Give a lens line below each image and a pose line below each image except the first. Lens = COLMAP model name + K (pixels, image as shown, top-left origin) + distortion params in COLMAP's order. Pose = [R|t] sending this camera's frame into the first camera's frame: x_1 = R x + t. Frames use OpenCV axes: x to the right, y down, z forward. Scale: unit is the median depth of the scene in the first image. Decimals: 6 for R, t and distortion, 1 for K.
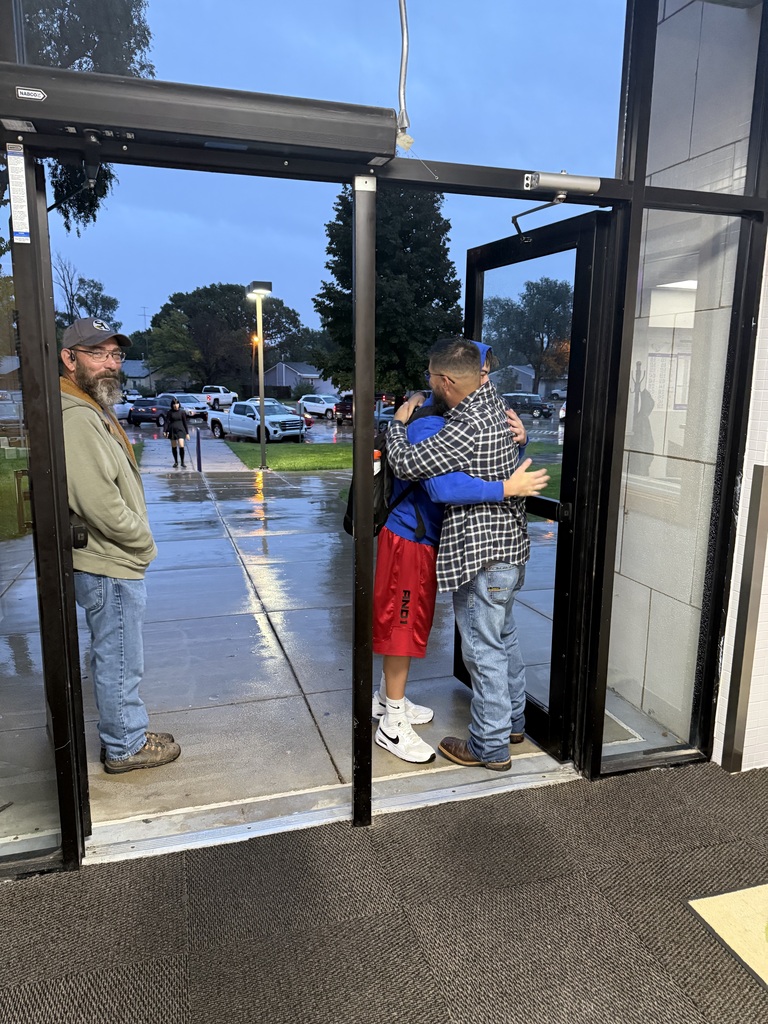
lens RADIAL K [[725.4, 0, 382.1], [0, 725.4, 515.6], [0, 0, 1]] dist [0.005057, -0.003333]
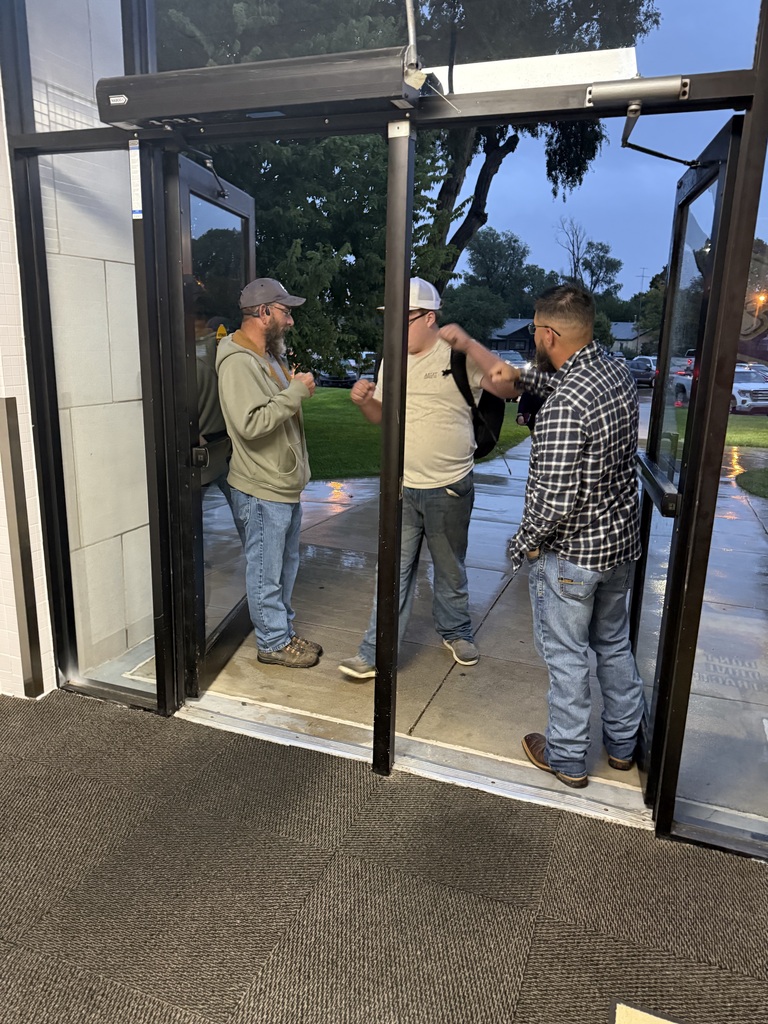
lens RADIAL K [[722.2, 0, 388.3], [0, 722.2, 503.9], [0, 0, 1]] dist [0.027698, -0.030601]
pose [[0.795539, 0.154644, -0.585836, 0.456796], [-0.134523, 0.987829, 0.078083, -0.025083], [0.590781, 0.016691, 0.806659, 0.157418]]
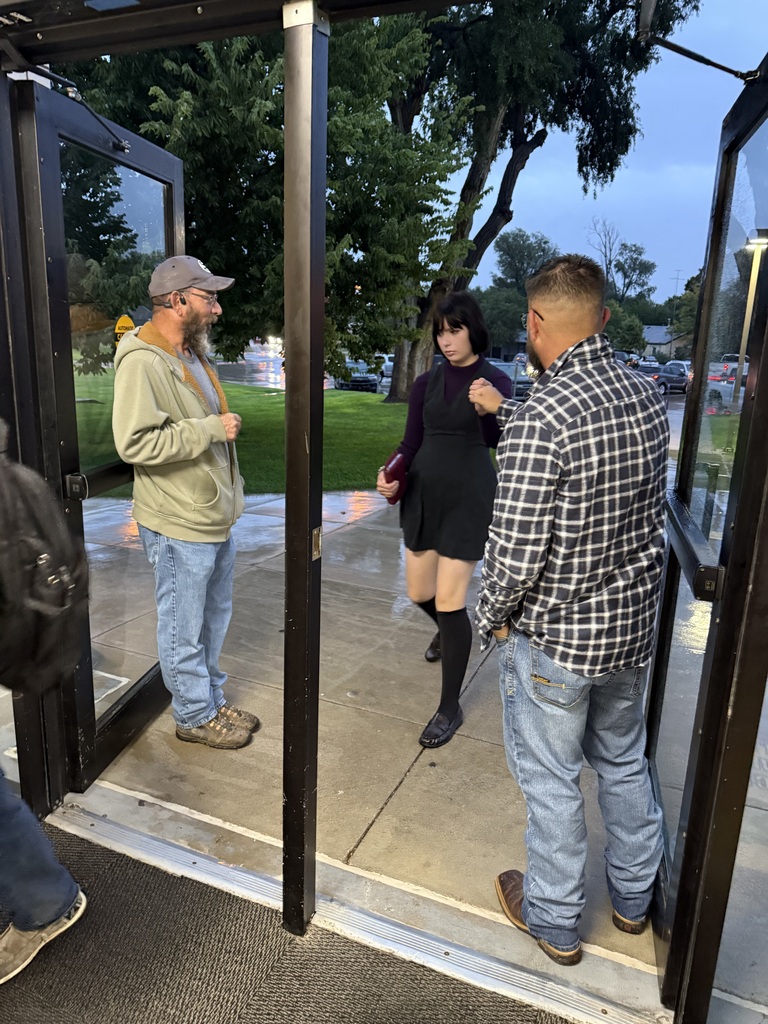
lens RADIAL K [[724.4, 0, 380.6], [0, 724.4, 507.6], [0, 0, 1]] dist [0.006108, -0.005385]
pose [[0.764576, 0.167608, -0.622359, 0.377262], [-0.146475, 0.985516, 0.085463, -0.066257], [0.627669, 0.025817, 0.778052, 0.413324]]
